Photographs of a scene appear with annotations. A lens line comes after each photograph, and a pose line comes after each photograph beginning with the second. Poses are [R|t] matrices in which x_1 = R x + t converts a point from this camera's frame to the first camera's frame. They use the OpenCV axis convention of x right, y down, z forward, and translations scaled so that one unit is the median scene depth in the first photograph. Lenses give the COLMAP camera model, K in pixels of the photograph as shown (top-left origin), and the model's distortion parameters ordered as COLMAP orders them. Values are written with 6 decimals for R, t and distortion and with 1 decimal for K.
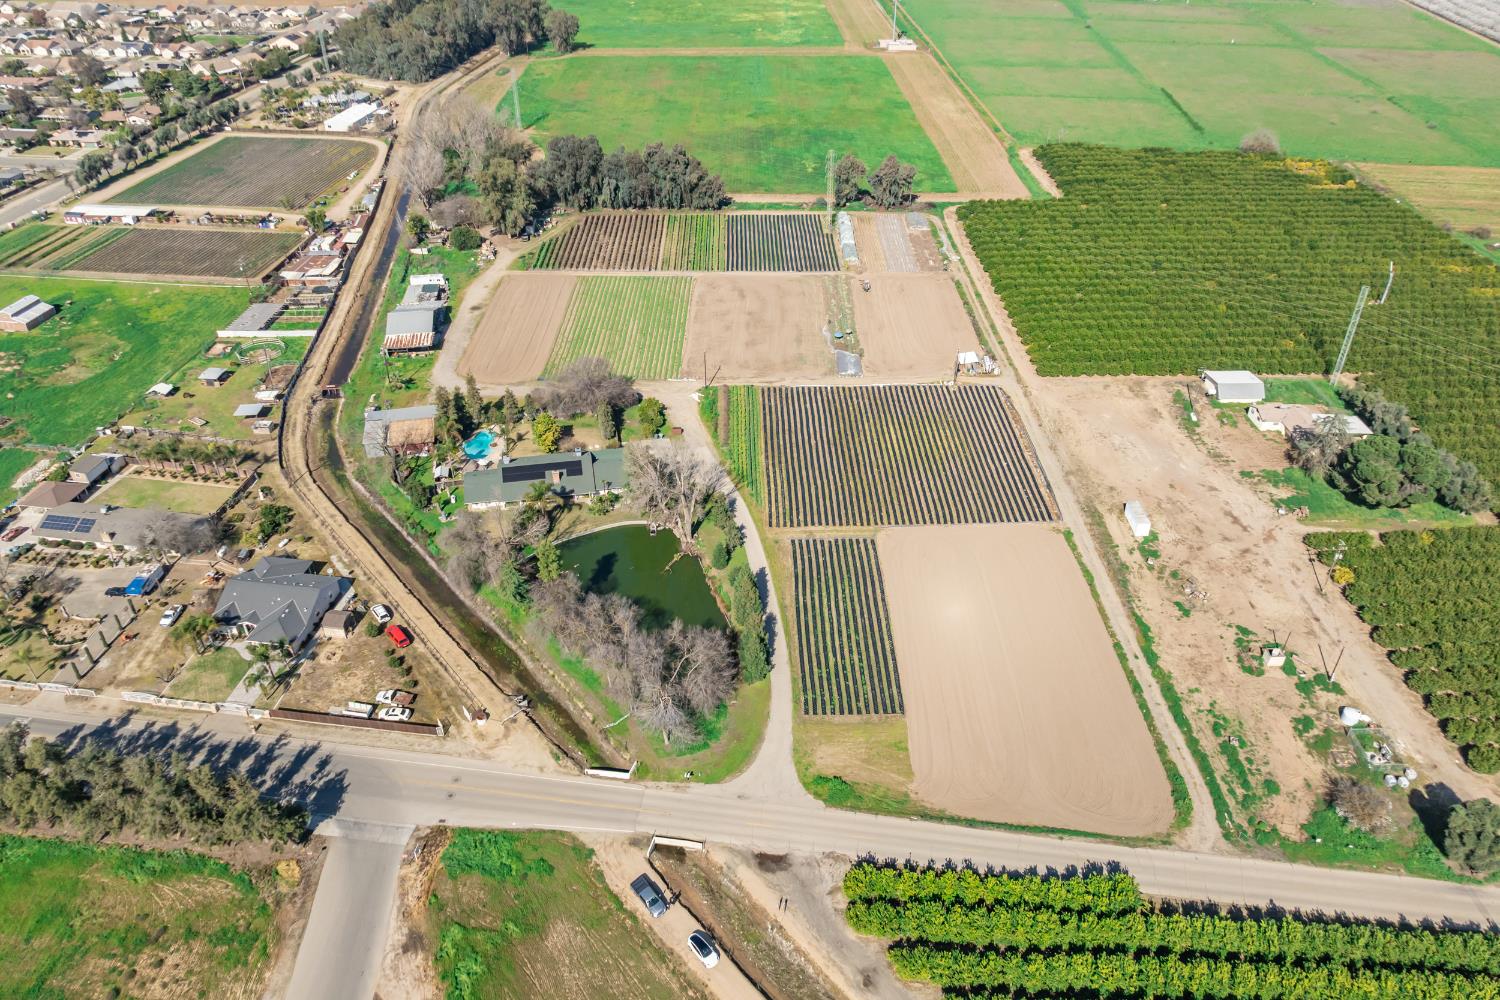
lens RADIAL K [[1054.4, 0, 744.2], [0, 1054.4, 503.5], [0, 0, 1]] dist [-0.048965, 0.021828]
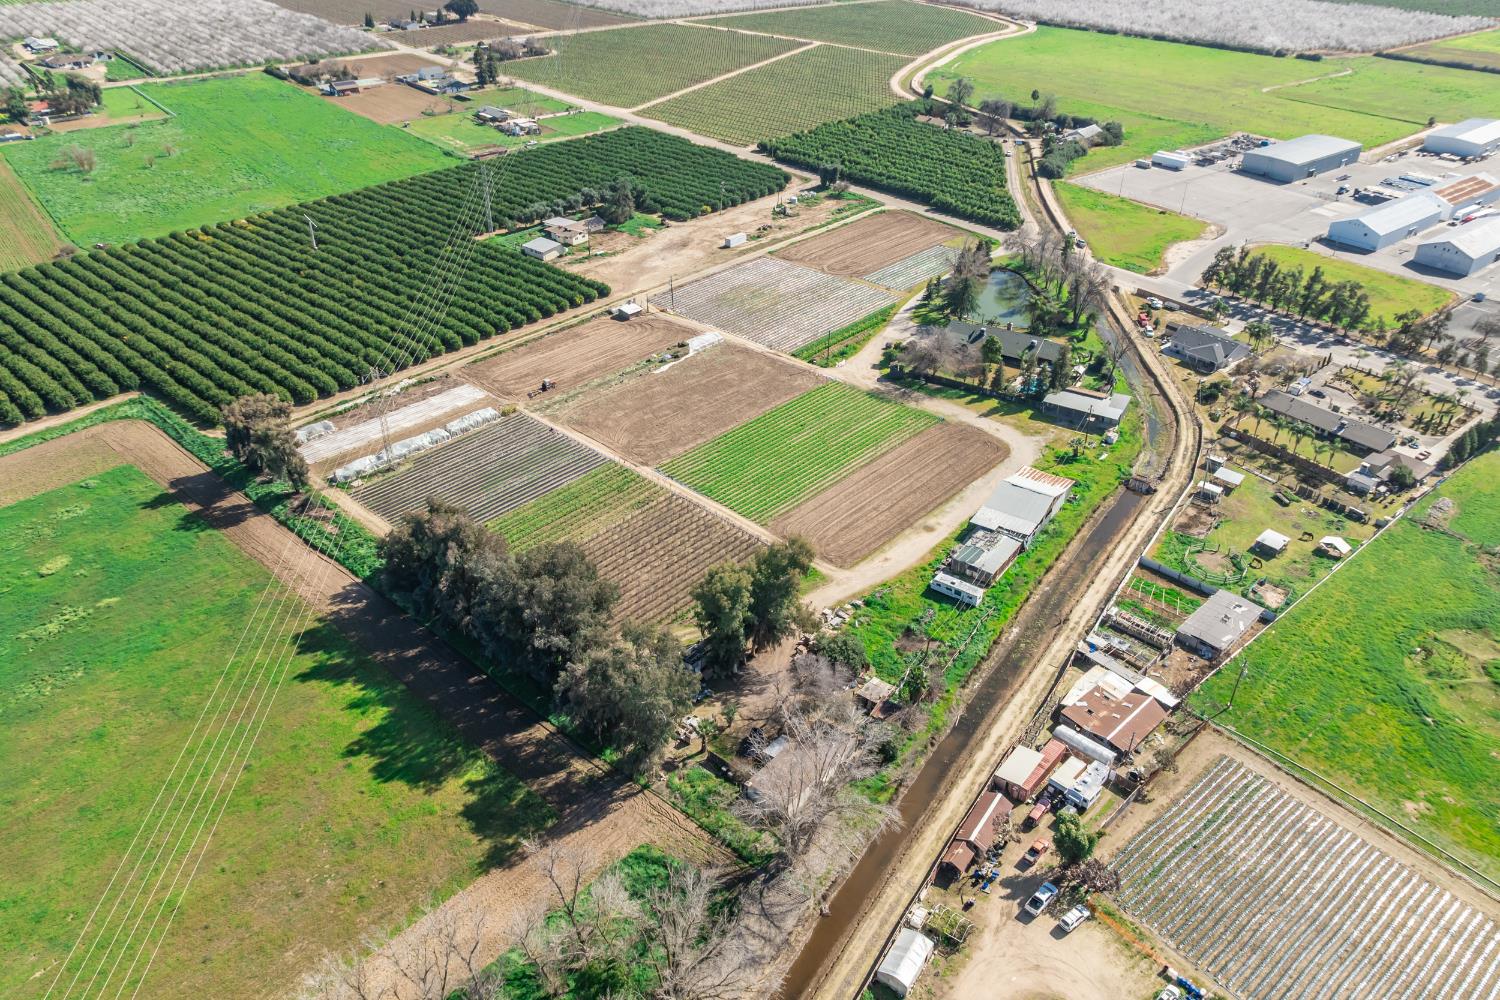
lens RADIAL K [[1054.4, 0, 755.9], [0, 1054.4, 499.8], [0, 0, 1]] dist [-0.048965, 0.021828]
pose [[-0.743255, -0.359783, 0.564029, -0.682540], [0.374457, 0.474921, 0.796387, -0.988850], [-0.554396, 0.803123, -0.218264, 1.433722]]
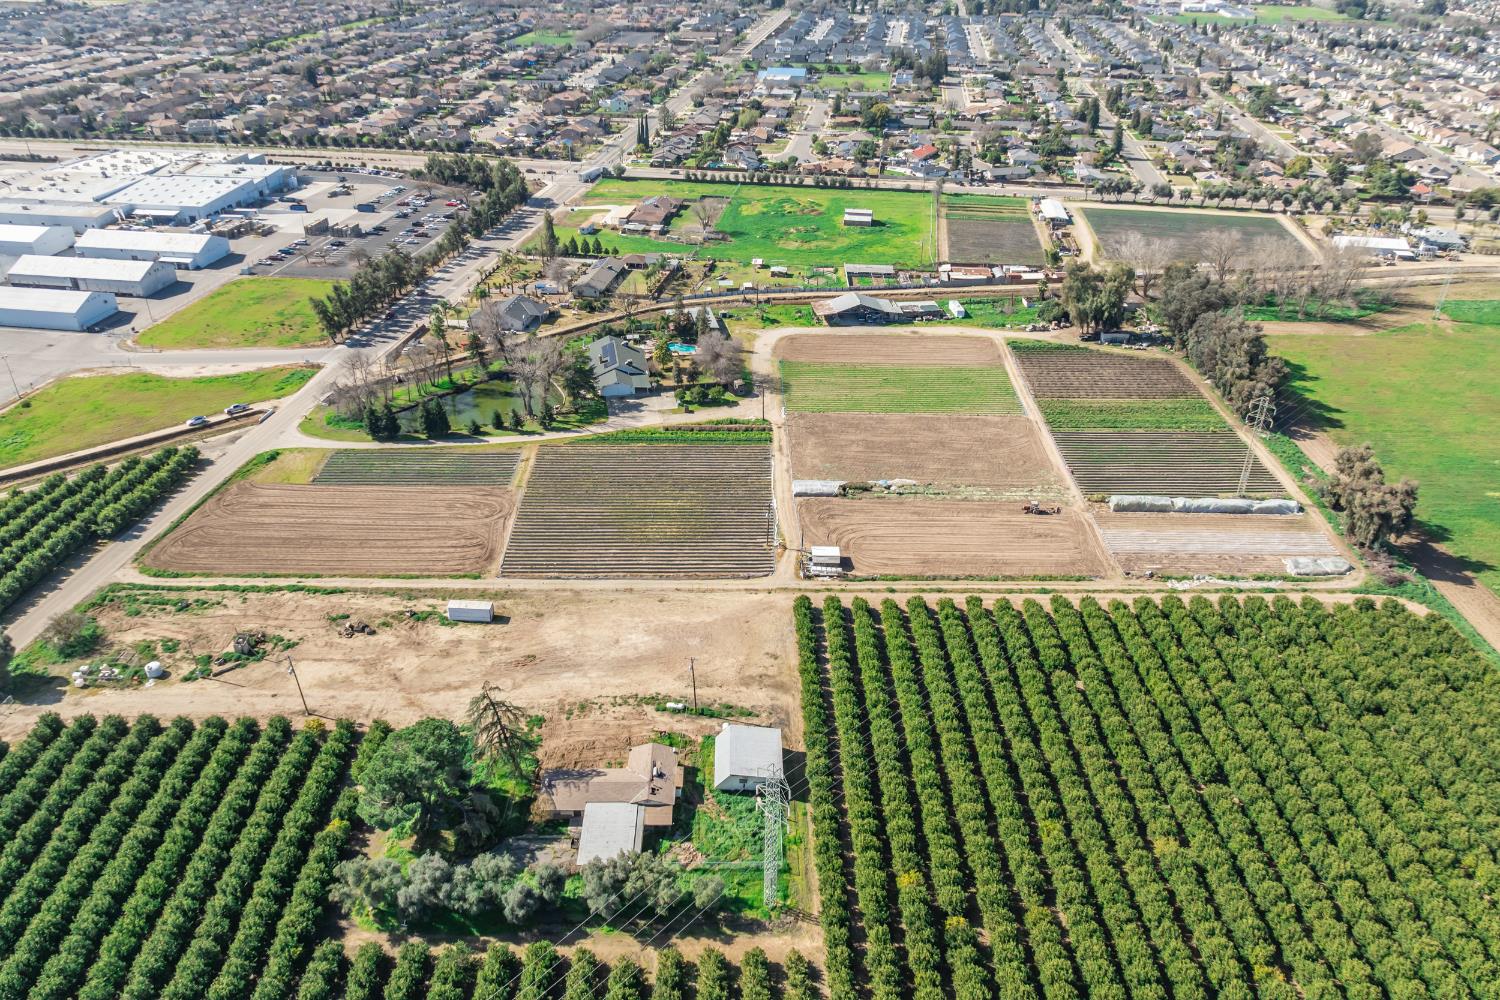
lens RADIAL K [[1054.4, 0, 757.1], [0, 1054.4, 502.1], [0, 0, 1]] dist [-0.048965, 0.021828]
pose [[-0.000439, 0.507442, -0.861686, 0.962330], [-0.575559, 0.704524, 0.415184, -0.507528], [0.817760, 0.496133, 0.291754, 0.731804]]
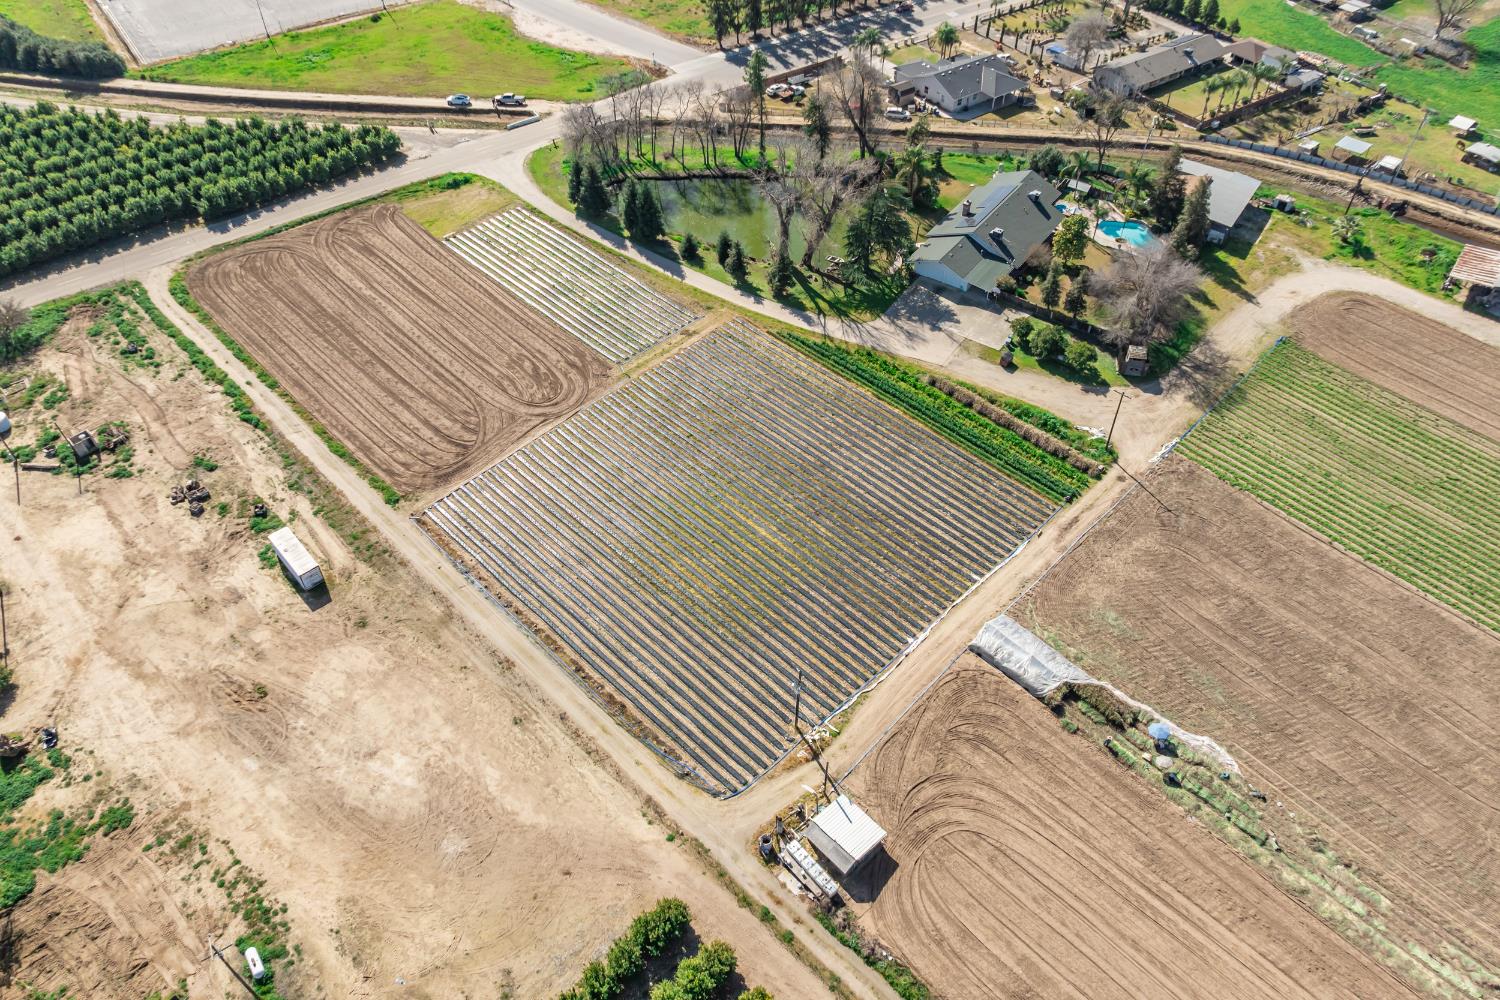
lens RADIAL K [[1054.4, 0, 749.6], [0, 1054.4, 503.7], [0, 0, 1]] dist [-0.048965, 0.021828]
pose [[-0.715833, 0.504254, -0.483022, 0.384327], [-0.393925, 0.279528, 0.875607, -0.519407], [0.576547, 0.817063, -0.001457, 0.932775]]
